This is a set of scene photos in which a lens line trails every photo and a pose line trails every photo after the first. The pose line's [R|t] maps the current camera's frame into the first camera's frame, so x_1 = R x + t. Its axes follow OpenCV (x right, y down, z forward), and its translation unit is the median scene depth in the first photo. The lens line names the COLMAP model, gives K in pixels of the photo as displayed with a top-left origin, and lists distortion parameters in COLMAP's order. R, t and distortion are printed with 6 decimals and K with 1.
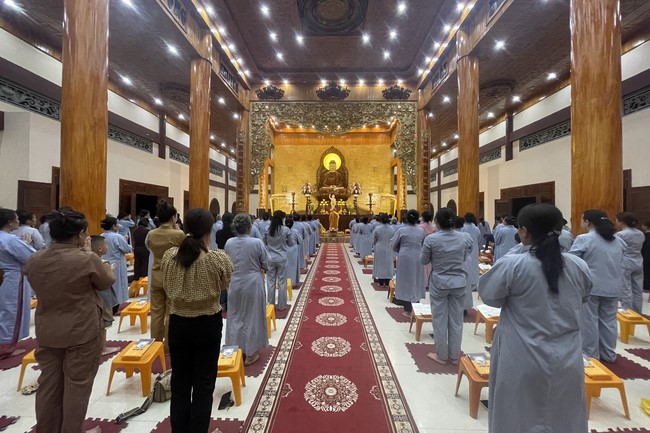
lens RADIAL K [[271.9, 0, 325.0], [0, 271.9, 216.5], [0, 0, 1]] dist [-0.009668, -0.000186]
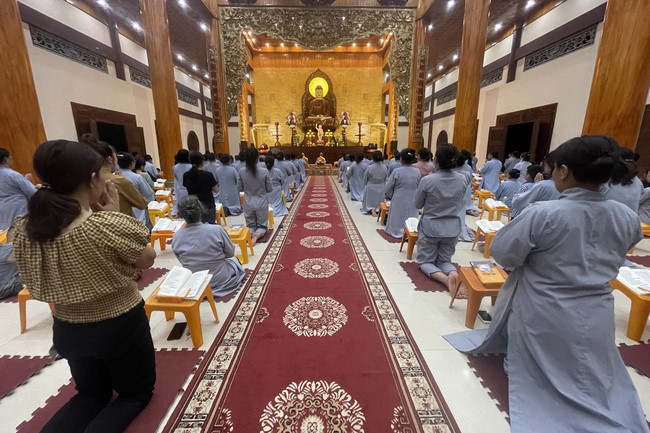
lens RADIAL K [[268.6, 0, 325.0], [0, 268.6, 216.5], [0, 0, 1]] dist [-0.000836, 0.000192]
pose [[0.998942, -0.020443, 0.041188, 0.003456], [0.010687, 0.974430, 0.224437, 0.024455], [-0.044723, -0.223760, 0.973618, 0.038029]]
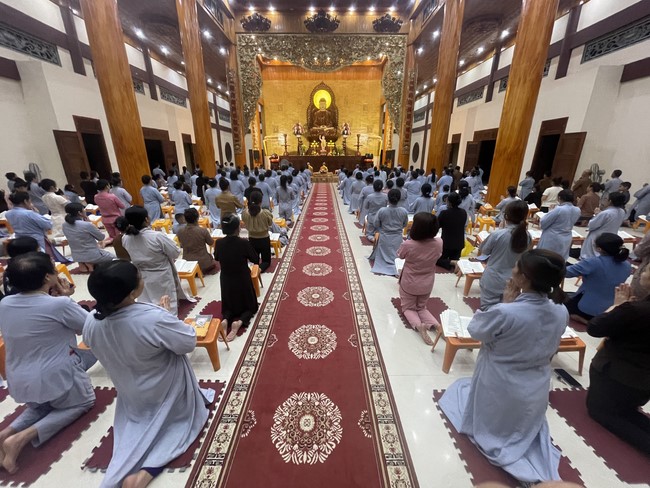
lens RADIAL K [[268.9, 0, 325.0], [0, 268.9, 244.0], [0, 0, 1]] dist [-0.002213, 0.000462]
pose [[0.999520, -0.016081, 0.026498, 0.002833], [0.006960, 0.949492, 0.313713, -0.011204], [-0.030205, -0.313378, 0.949148, -0.150863]]
